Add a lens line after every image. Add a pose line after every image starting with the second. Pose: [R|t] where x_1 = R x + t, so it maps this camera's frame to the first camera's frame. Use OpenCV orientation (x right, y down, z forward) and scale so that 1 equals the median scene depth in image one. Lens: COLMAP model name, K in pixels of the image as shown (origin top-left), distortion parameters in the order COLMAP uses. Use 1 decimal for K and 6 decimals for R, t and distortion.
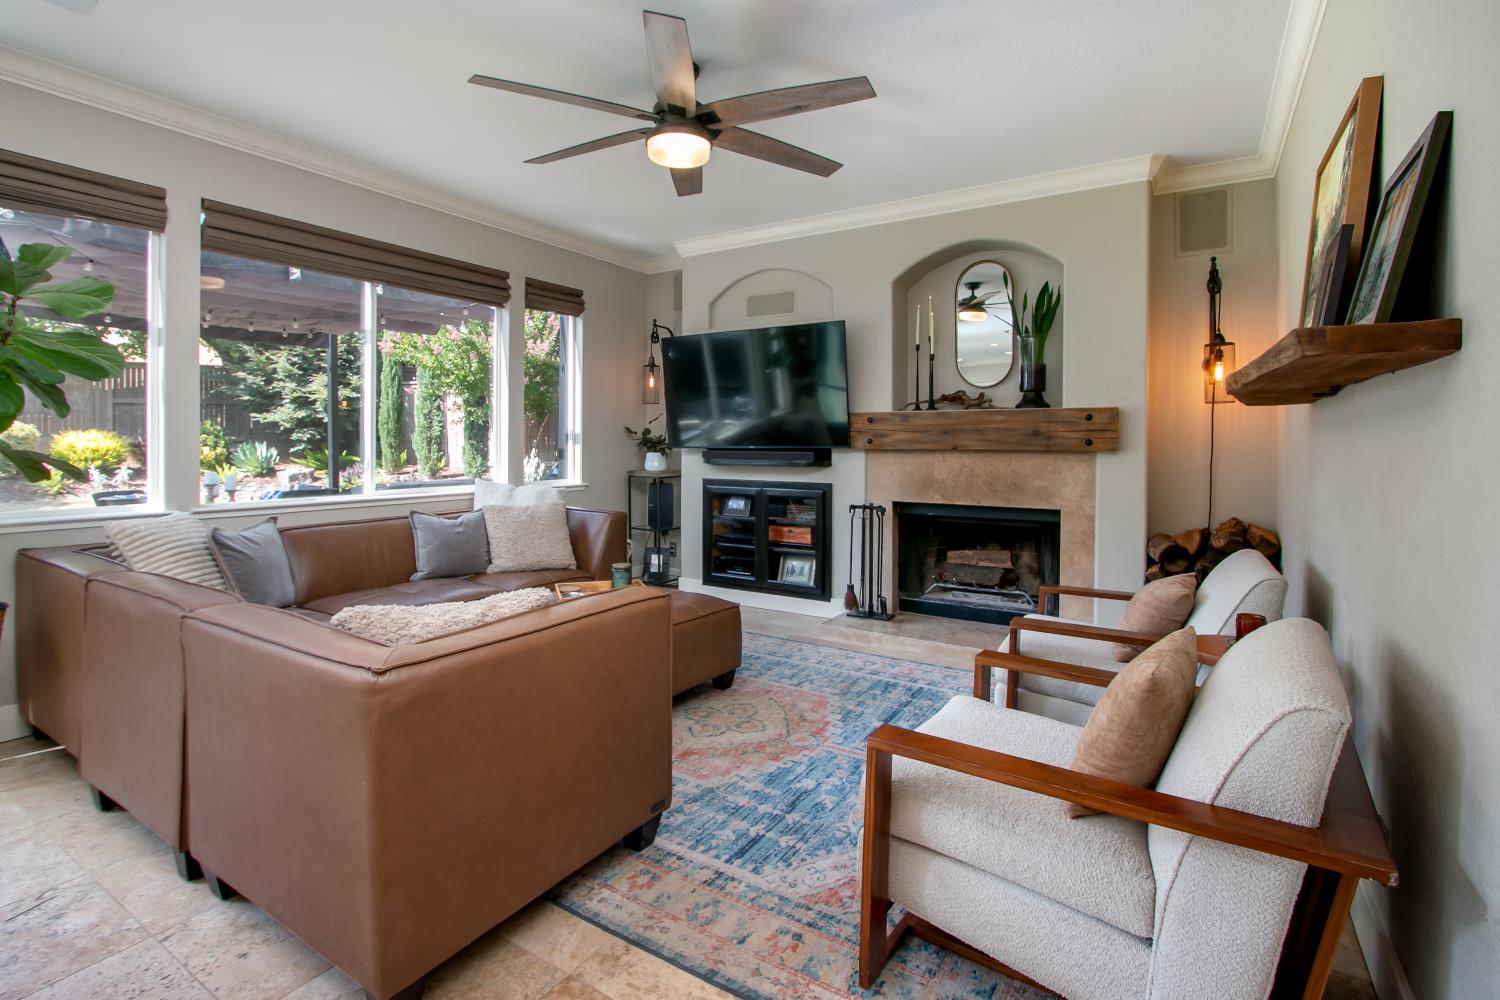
lens RADIAL K [[713.1, 0, 749.9], [0, 713.1, 460.4], [0, 0, 1]] dist [-0.002660, -0.001026]
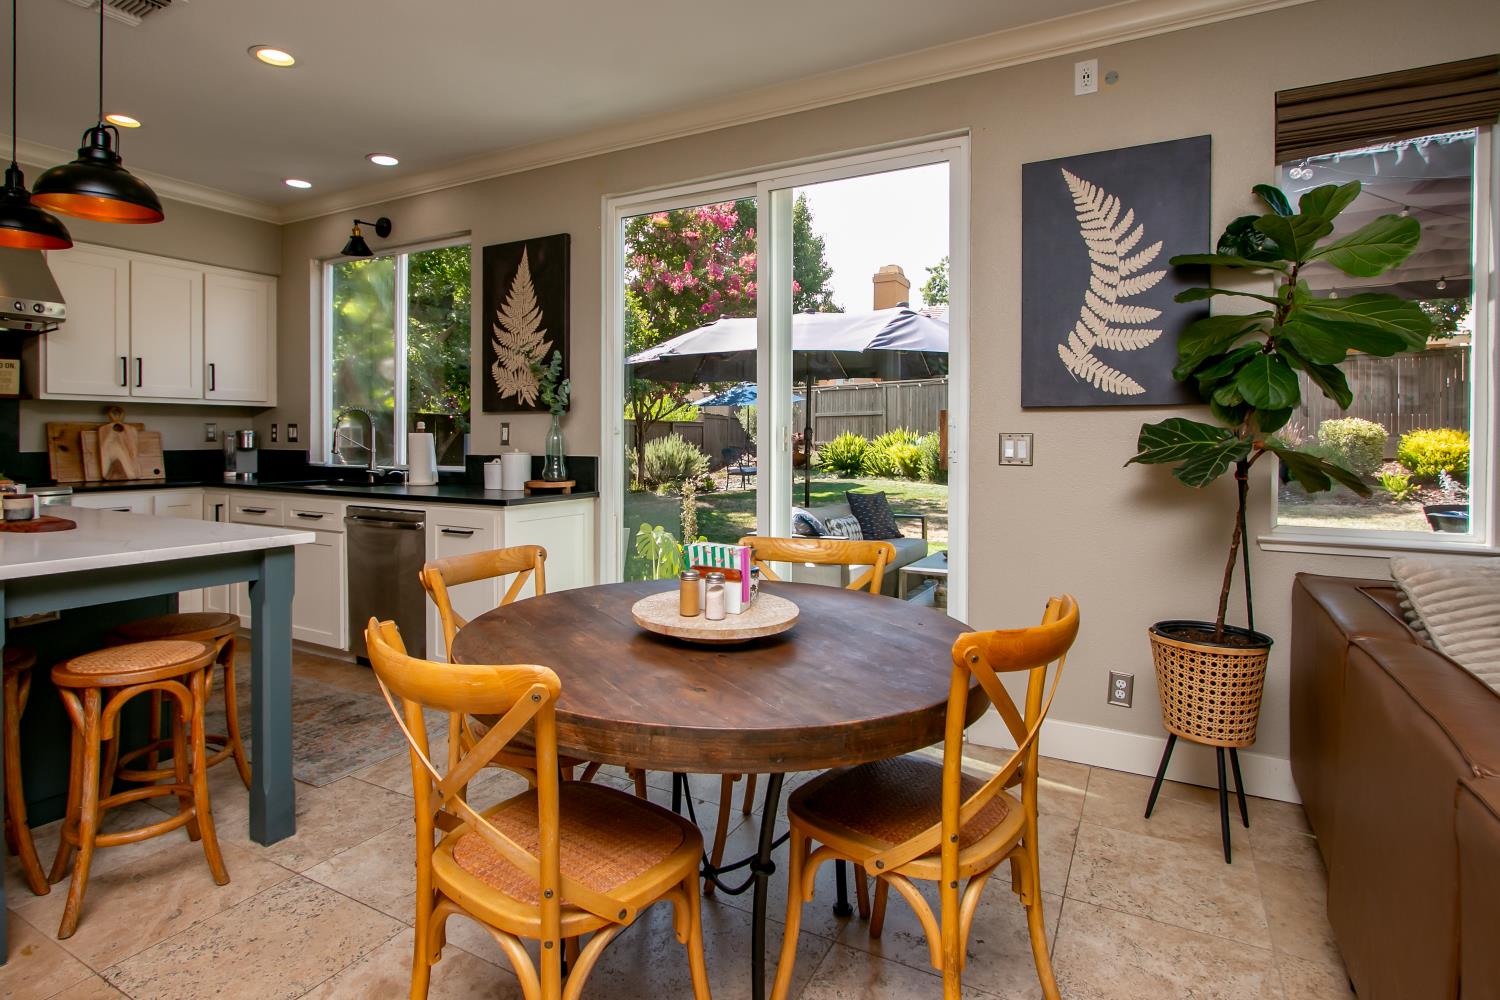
lens RADIAL K [[762.3, 0, 748.1], [0, 762.3, 441.6], [0, 0, 1]] dist [-0.007620, -0.000934]
pose [[0.064111, 0.000259, -0.997943, -0.123136], [-0.028313, 0.999598, -0.001560, -0.004203], [0.997541, 0.028355, 0.064093, 0.192120]]
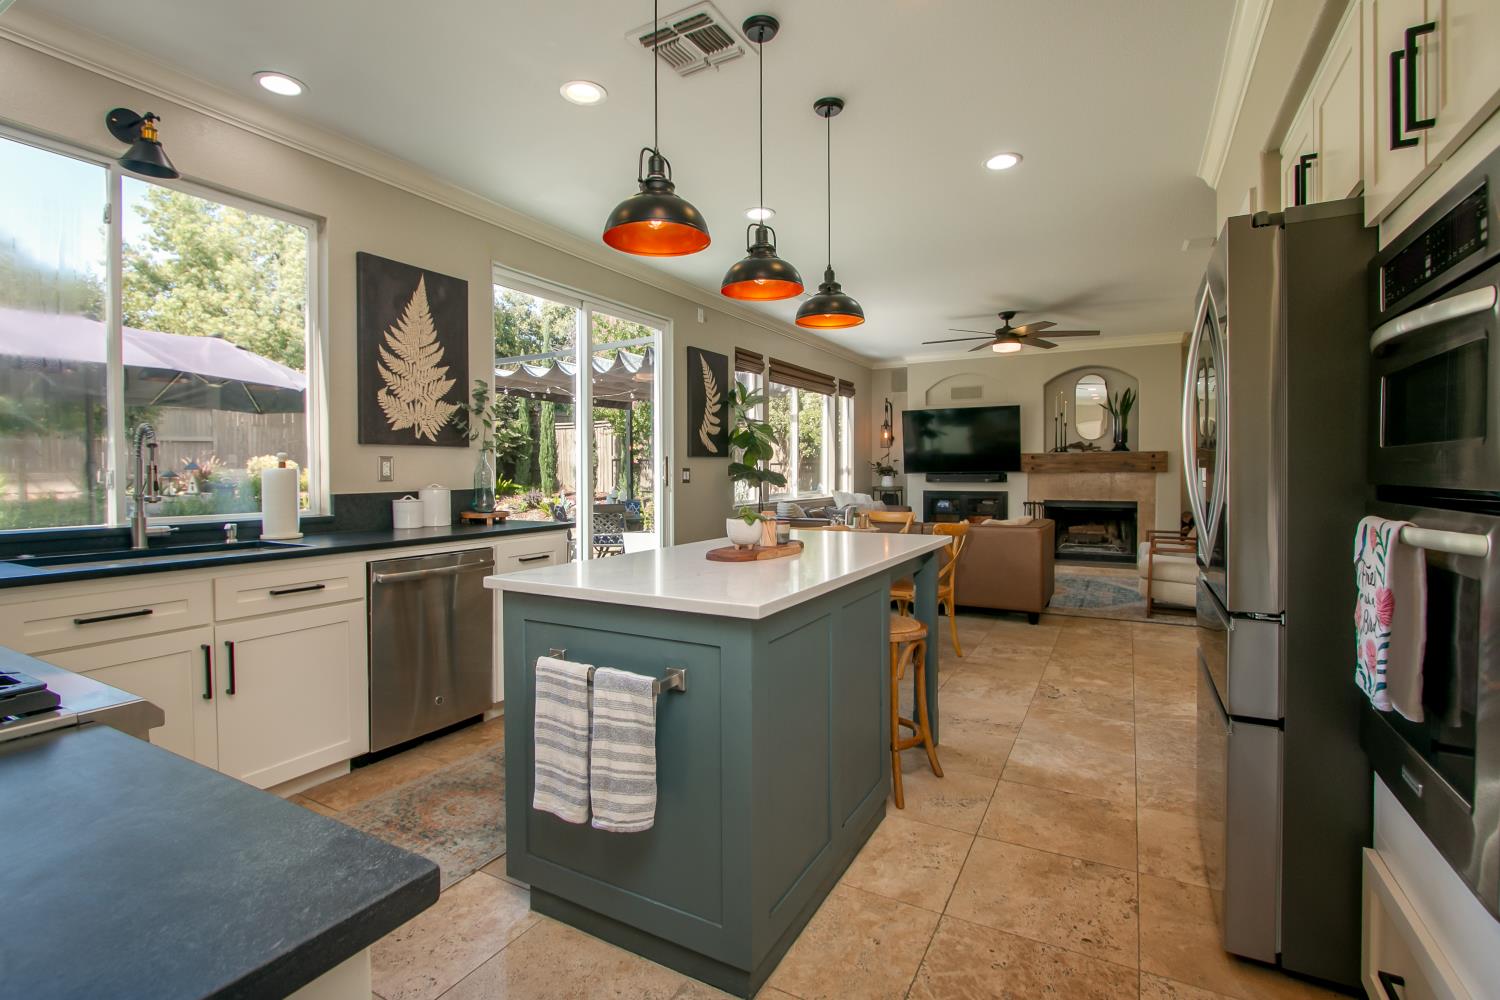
lens RADIAL K [[713.1, 0, 747.0], [0, 713.1, 486.6], [0, 0, 1]] dist [-0.002660, -0.001026]
pose [[0.998192, -0.008072, 0.059566, -0.732923], [0.008119, 0.999967, -0.000536, 0.017701], [-0.059560, 0.001019, 0.998224, -0.885498]]
